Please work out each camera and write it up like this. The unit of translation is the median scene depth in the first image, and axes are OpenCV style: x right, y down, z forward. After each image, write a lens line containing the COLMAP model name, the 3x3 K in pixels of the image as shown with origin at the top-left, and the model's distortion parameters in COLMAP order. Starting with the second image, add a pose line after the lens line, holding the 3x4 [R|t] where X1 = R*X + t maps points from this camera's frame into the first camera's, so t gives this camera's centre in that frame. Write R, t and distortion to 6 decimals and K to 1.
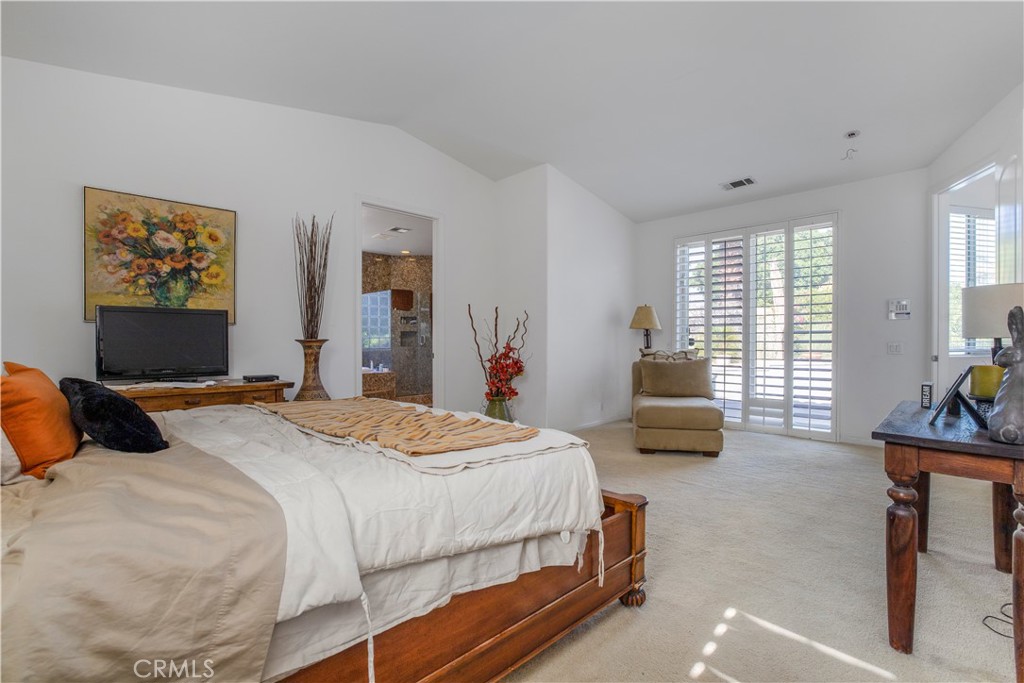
lens RADIAL K [[453.4, 0, 504.9], [0, 453.4, 344.8], [0, 0, 1]] dist [-0.034161, 0.000210]
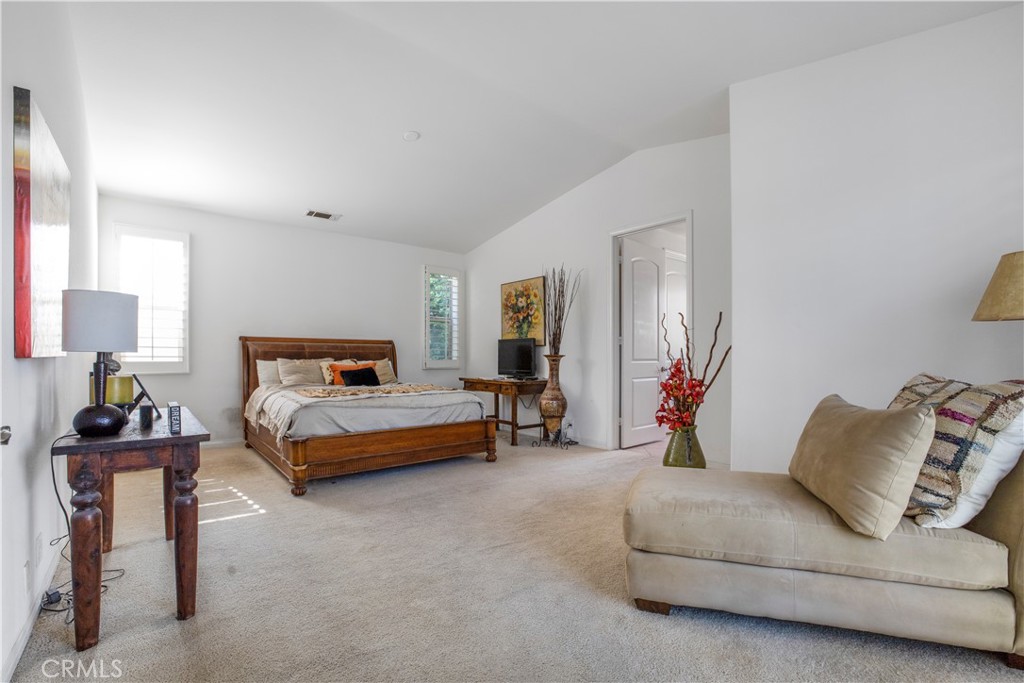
lens RADIAL K [[453.4, 0, 504.9], [0, 453.4, 344.8], [0, 0, 1]] dist [-0.034161, 0.000210]
pose [[-0.078740, -0.020915, -0.996676, 1.130372], [0.000822, 0.999778, -0.021045, -0.015642], [0.996895, -0.002476, -0.078706, 1.066366]]
